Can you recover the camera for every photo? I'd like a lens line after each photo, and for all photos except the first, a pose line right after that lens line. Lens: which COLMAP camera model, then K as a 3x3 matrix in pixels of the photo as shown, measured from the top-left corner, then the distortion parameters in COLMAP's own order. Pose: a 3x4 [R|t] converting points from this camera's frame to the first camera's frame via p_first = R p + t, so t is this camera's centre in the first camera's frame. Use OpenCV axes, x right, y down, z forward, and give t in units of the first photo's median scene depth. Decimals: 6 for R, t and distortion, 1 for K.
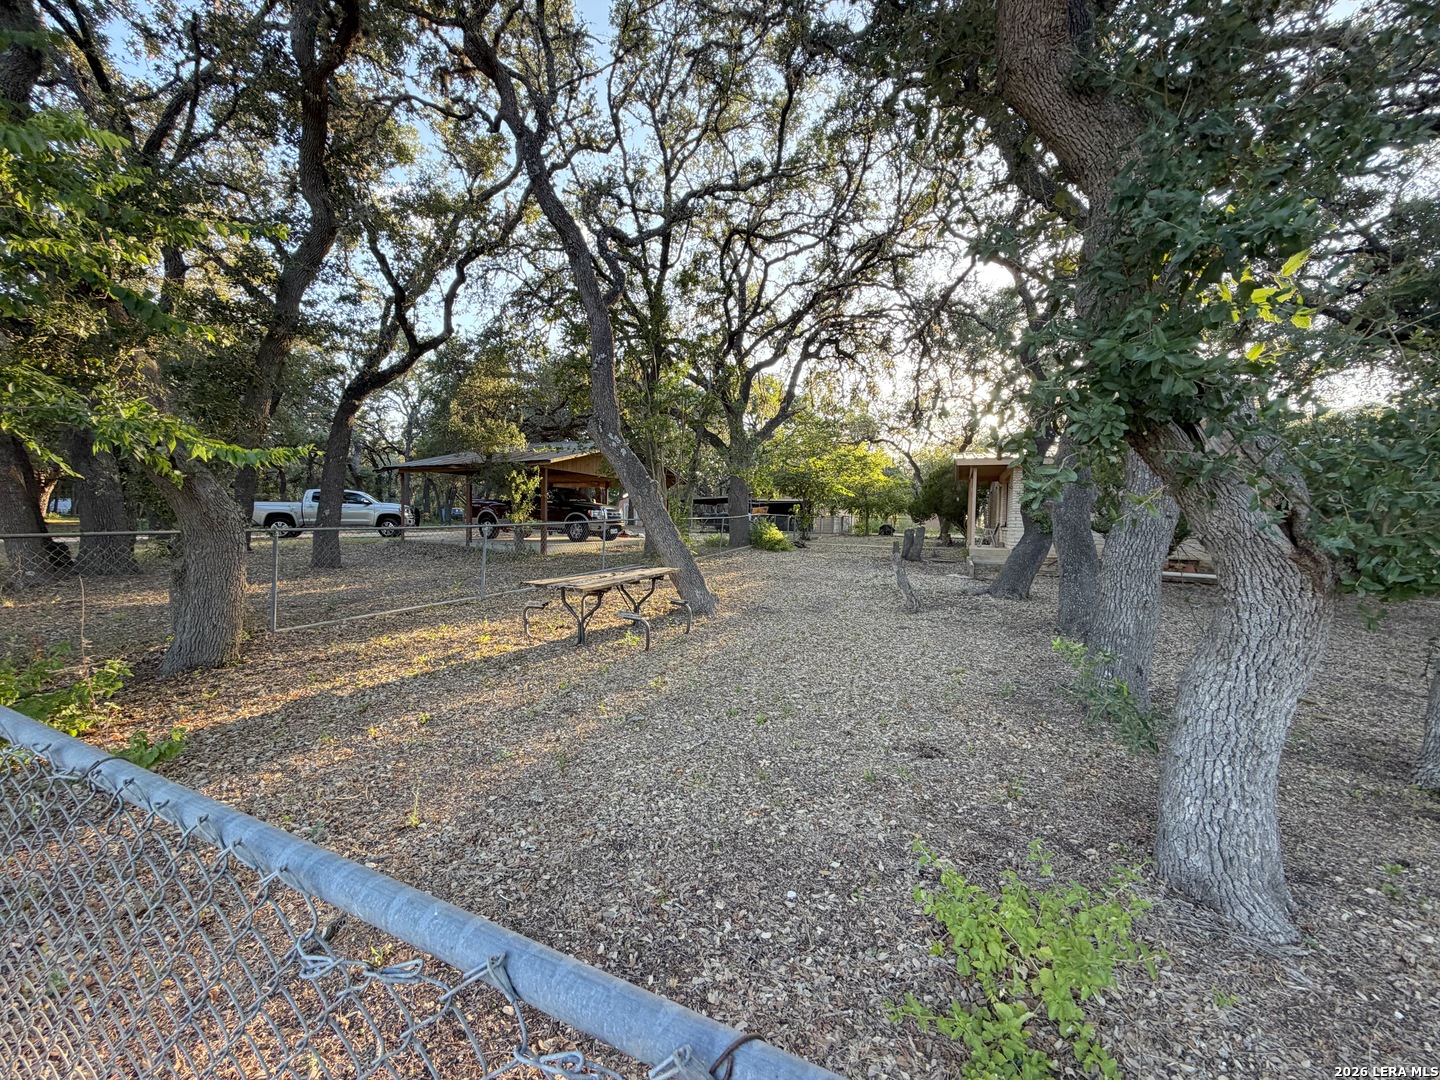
lens RADIAL K [[556.2, 0, 721.1], [0, 556.2, 531.7], [0, 0, 1]] dist [-0.013508, -0.001195]
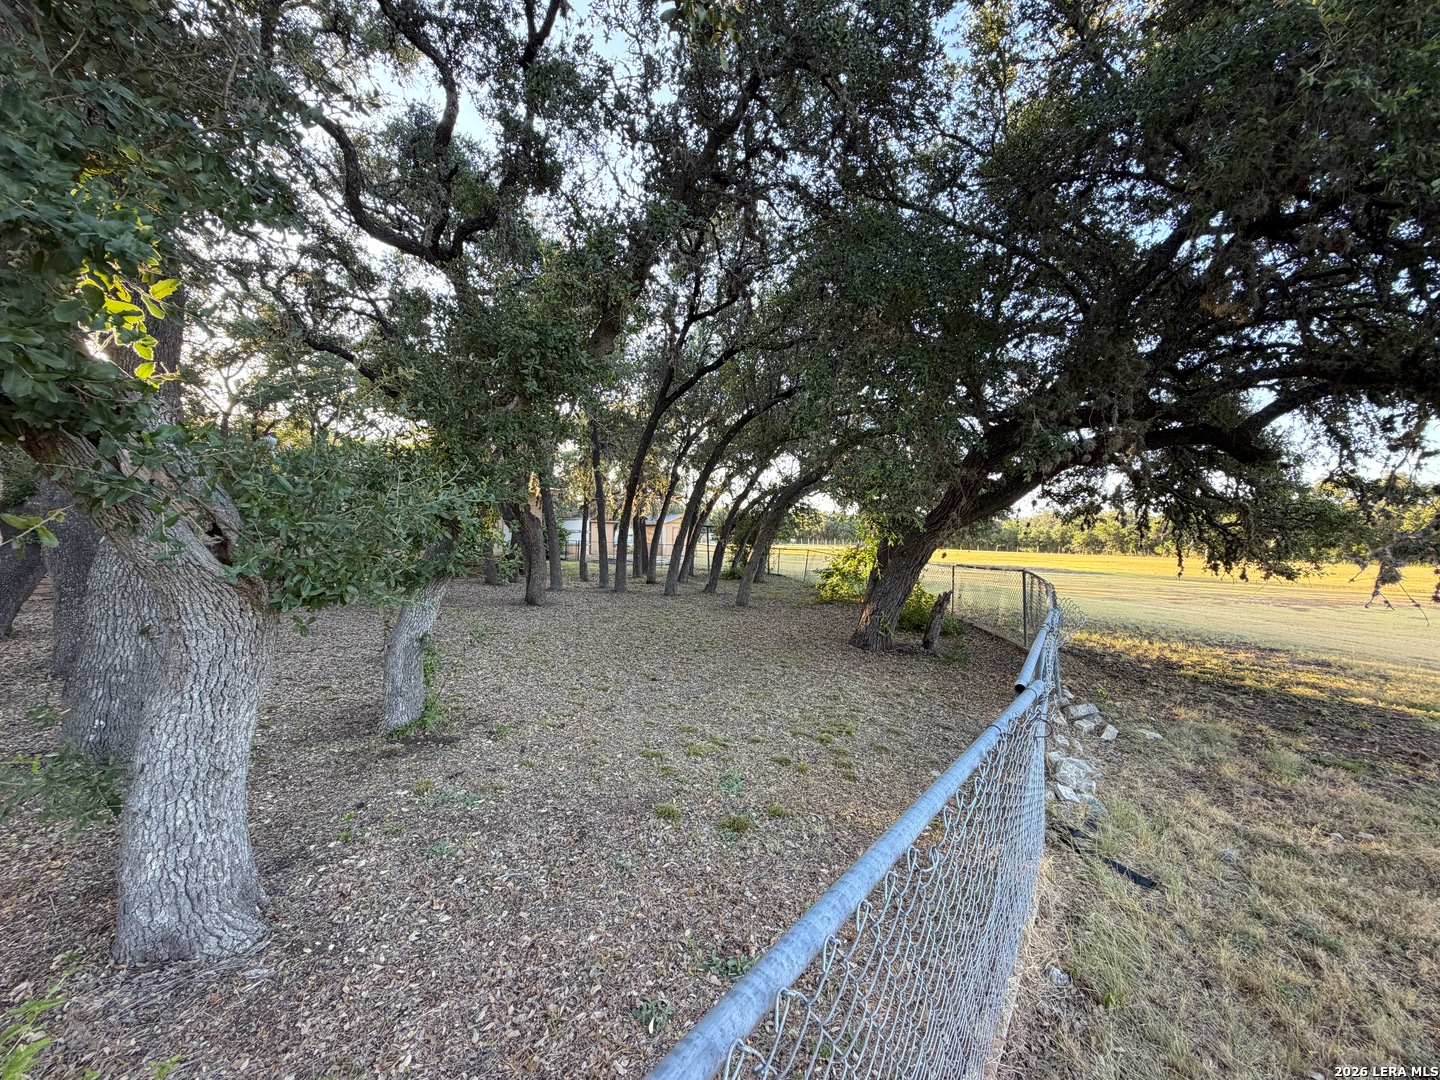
lens RADIAL K [[556.2, 0, 717.1], [0, 556.2, 543.2], [0, 0, 1]] dist [-0.013508, -0.001195]
pose [[0.155634, -0.023666, 0.987531, 0.142118], [0.013582, 0.999670, 0.021817, -0.029823], [-0.987721, 0.010017, 0.155904, -0.060877]]
